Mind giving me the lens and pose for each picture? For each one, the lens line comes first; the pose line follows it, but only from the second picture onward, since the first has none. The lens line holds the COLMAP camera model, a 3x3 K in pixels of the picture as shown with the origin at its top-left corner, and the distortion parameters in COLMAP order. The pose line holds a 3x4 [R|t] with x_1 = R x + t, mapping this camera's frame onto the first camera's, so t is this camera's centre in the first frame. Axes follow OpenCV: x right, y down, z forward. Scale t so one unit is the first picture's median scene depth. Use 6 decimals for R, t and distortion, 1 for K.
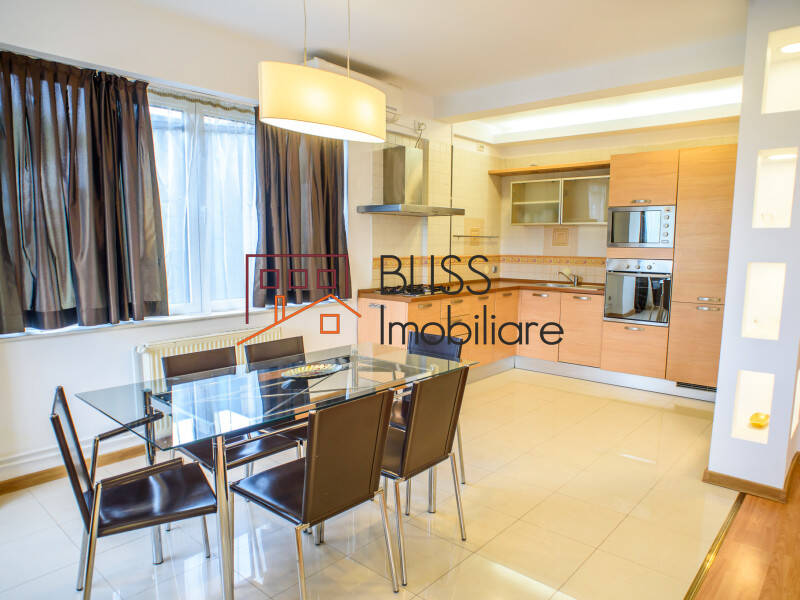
lens RADIAL K [[530.2, 0, 400.7], [0, 530.2, 309.6], [0, 0, 1]] dist [-0.056019, 0.001661]
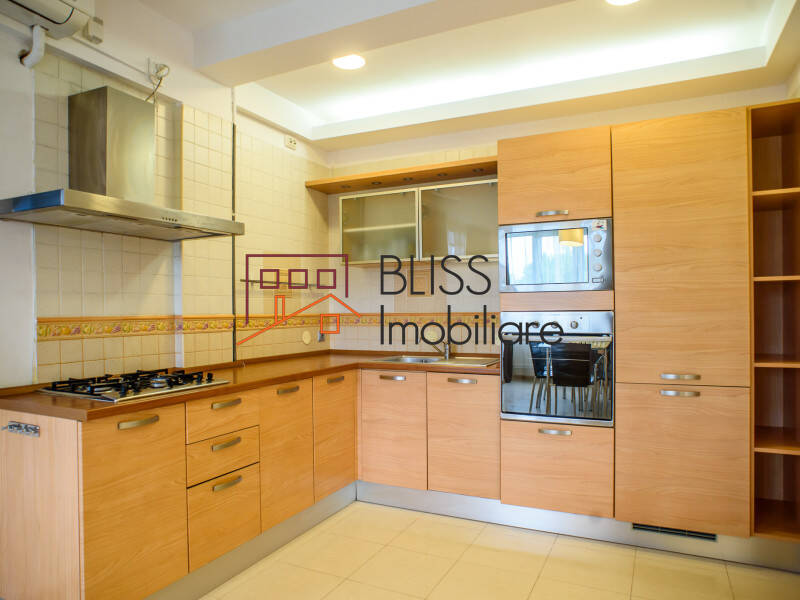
lens RADIAL K [[530.2, 0, 400.7], [0, 530.2, 309.6], [0, 0, 1]] dist [-0.056019, 0.001661]
pose [[0.964099, -0.012666, 0.265242, 0.116575], [0.046446, 0.991508, -0.121473, -0.030489], [-0.261451, 0.129431, 0.956499, 0.418589]]
